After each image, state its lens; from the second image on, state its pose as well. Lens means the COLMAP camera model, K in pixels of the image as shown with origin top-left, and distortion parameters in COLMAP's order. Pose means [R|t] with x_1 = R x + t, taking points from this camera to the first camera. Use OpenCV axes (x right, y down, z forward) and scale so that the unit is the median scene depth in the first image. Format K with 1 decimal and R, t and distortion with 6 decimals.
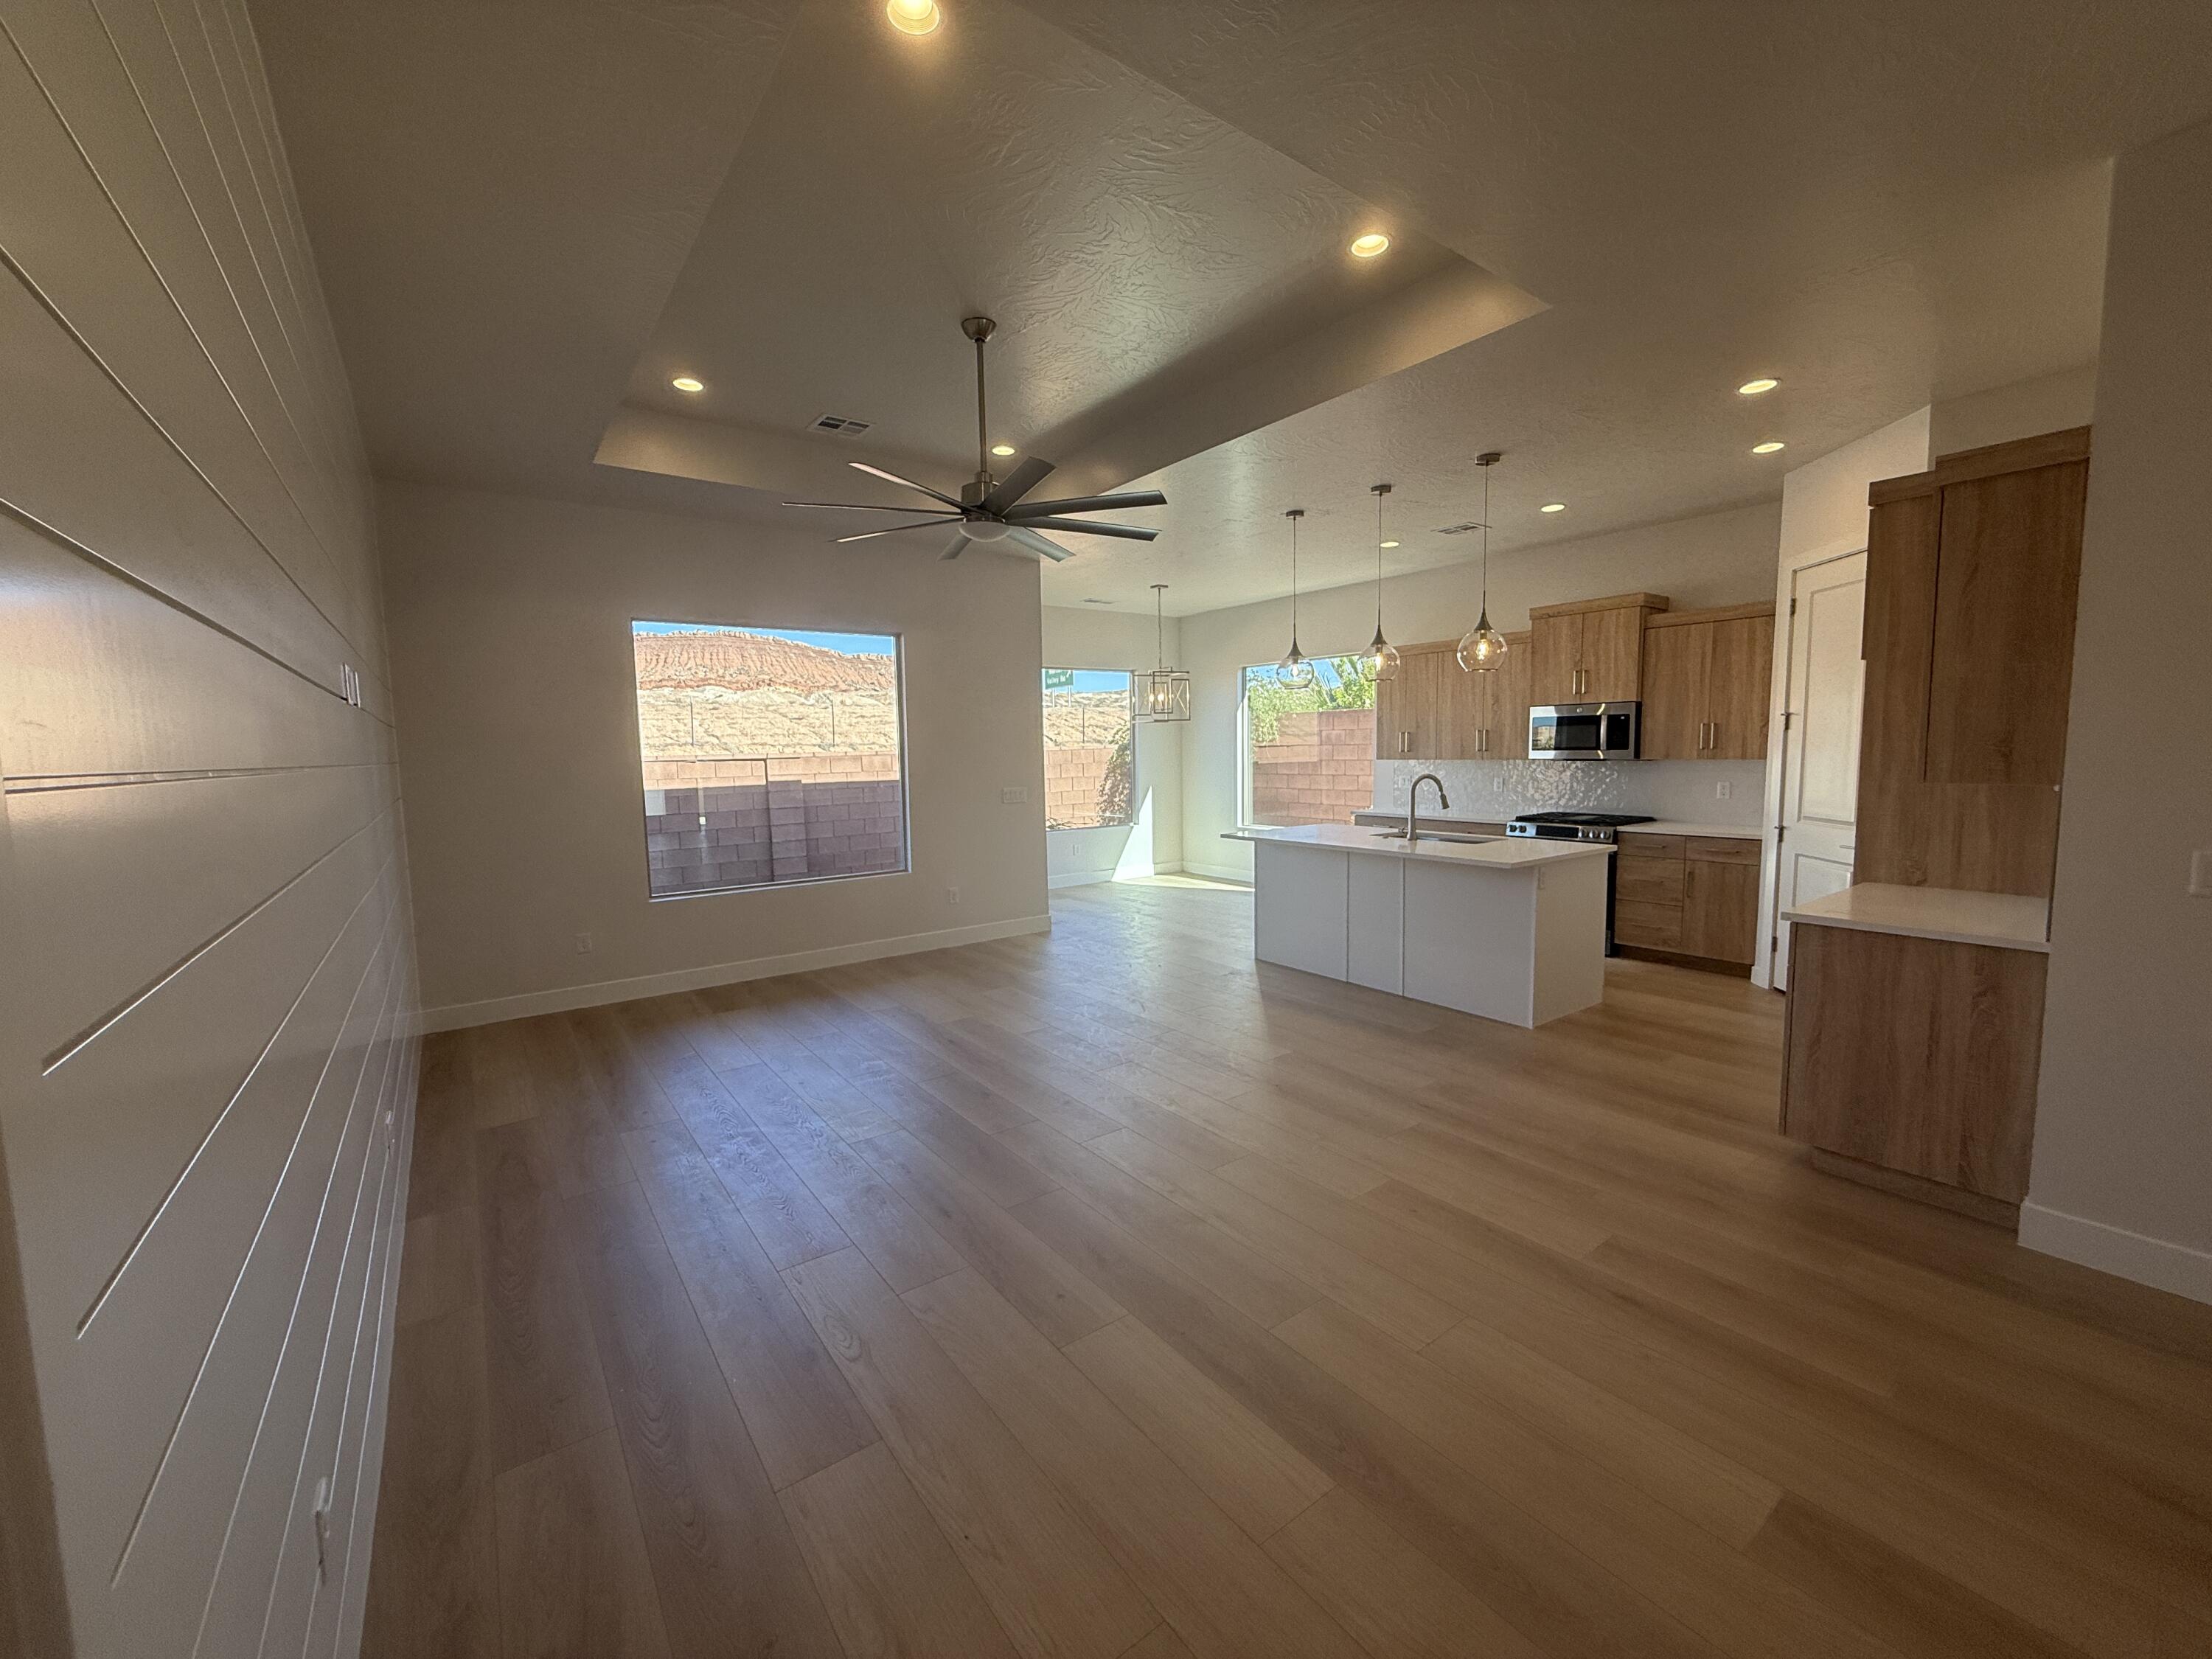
lens RADIAL K [[889.1, 0, 1098.0], [0, 889.1, 835.4], [0, 0, 1]] dist [0.003450, 0.000890]
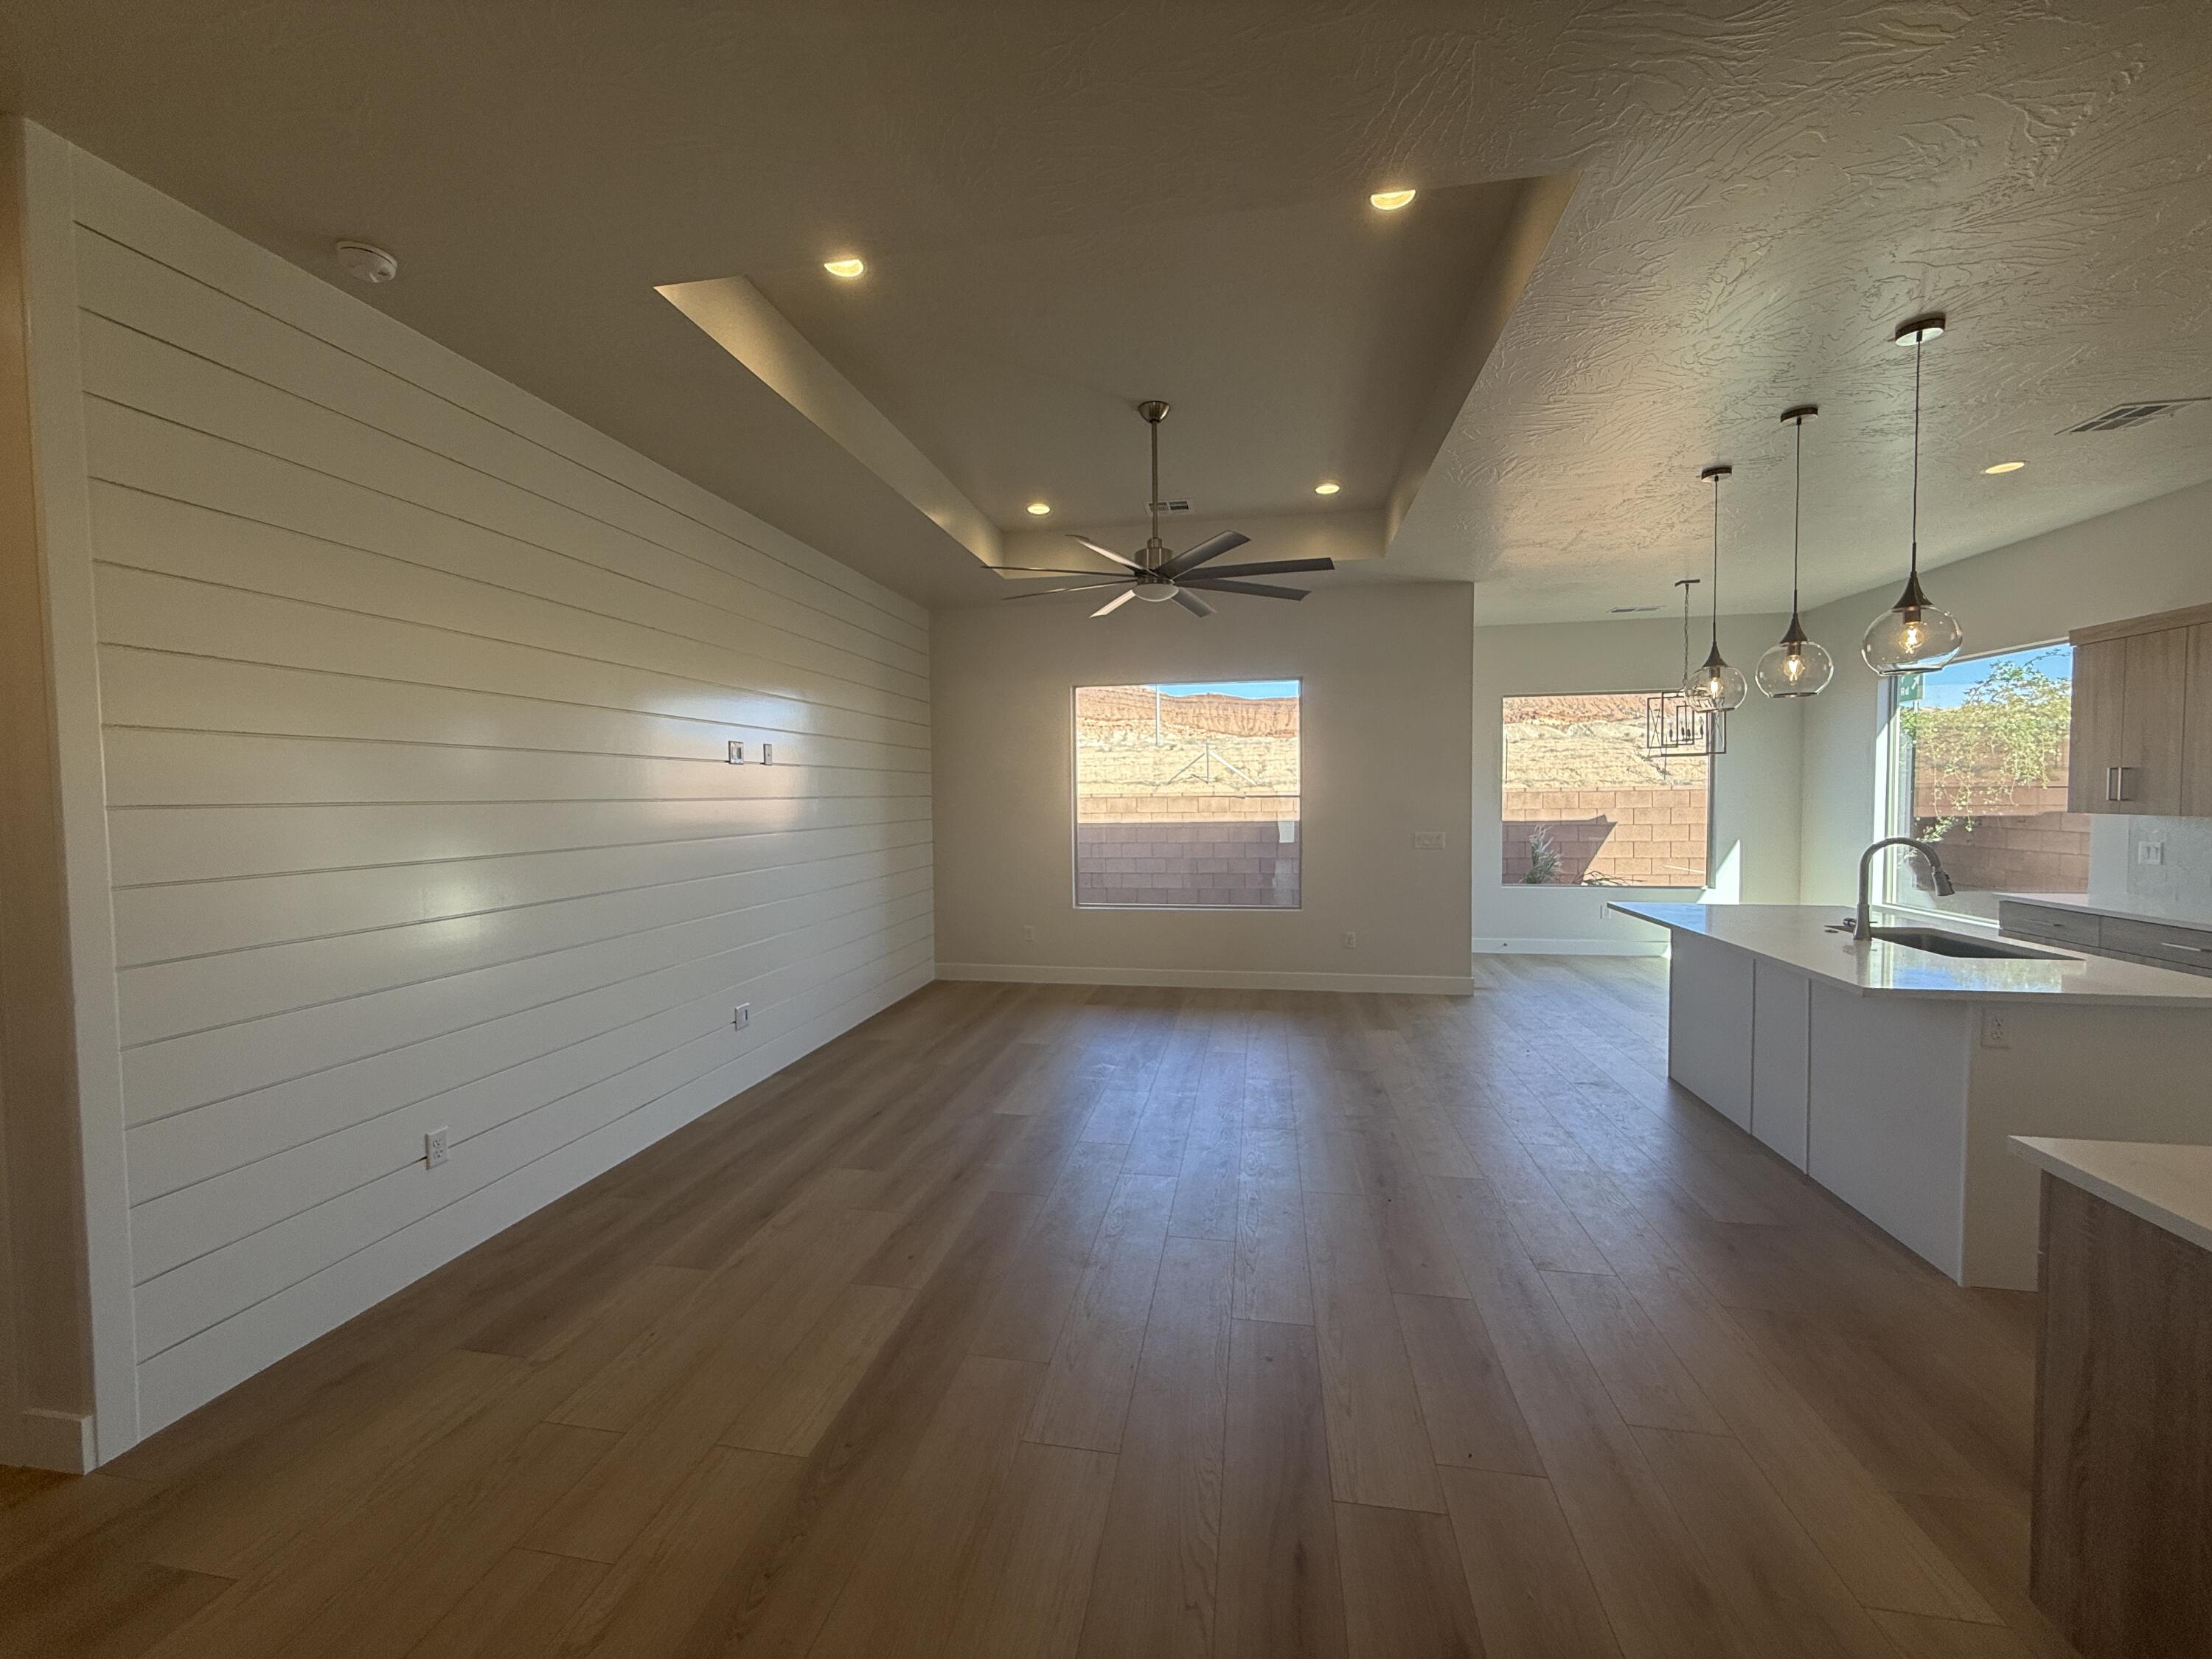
lens RADIAL K [[889.1, 0, 1089.1], [0, 889.1, 831.8], [0, 0, 1]] dist [0.003450, 0.000890]
pose [[0.685070, 0.044372, -0.727125, 0.386317], [-0.075505, 0.997092, -0.010291, -0.020380], [0.724554, 0.061952, 0.686428, 0.134288]]
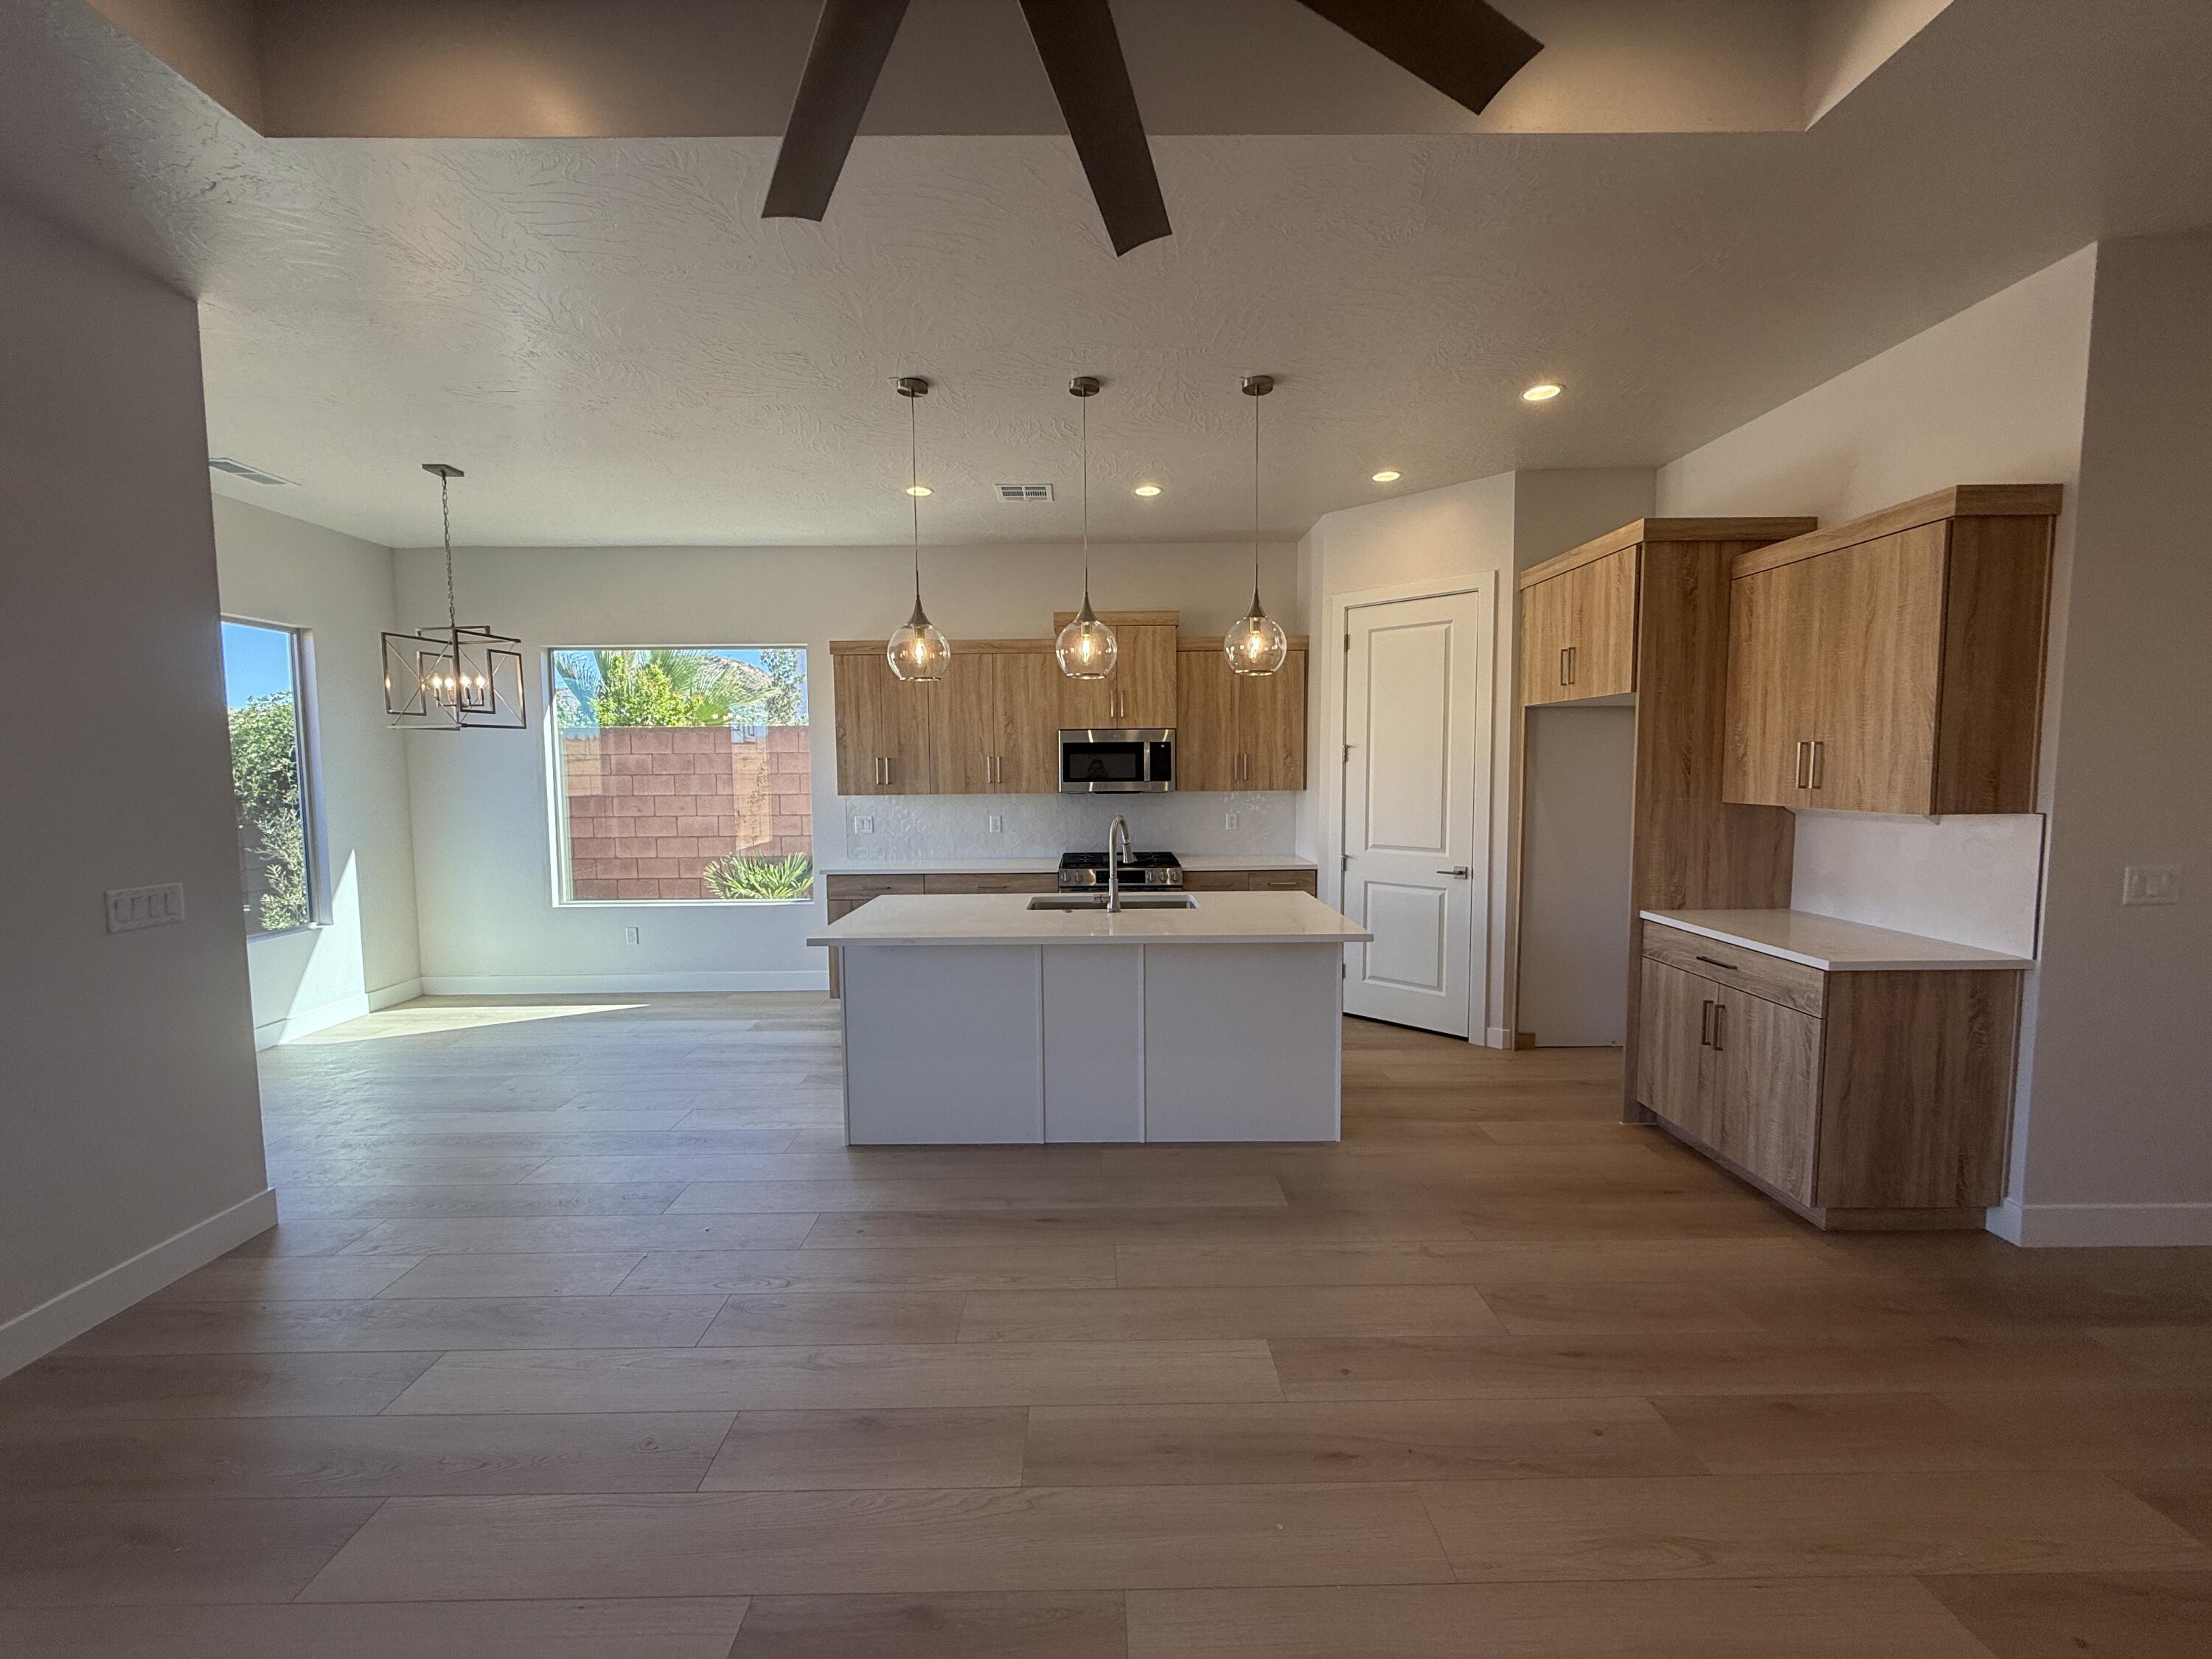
lens RADIAL K [[889.1, 0, 1096.2], [0, 889.1, 824.4], [0, 0, 1]] dist [0.003450, 0.000890]
pose [[0.581259, -0.039489, 0.812760, -0.189712], [0.078178, 0.996911, -0.007474, -0.051370], [-0.809954, 0.067884, 0.582551, 0.535560]]
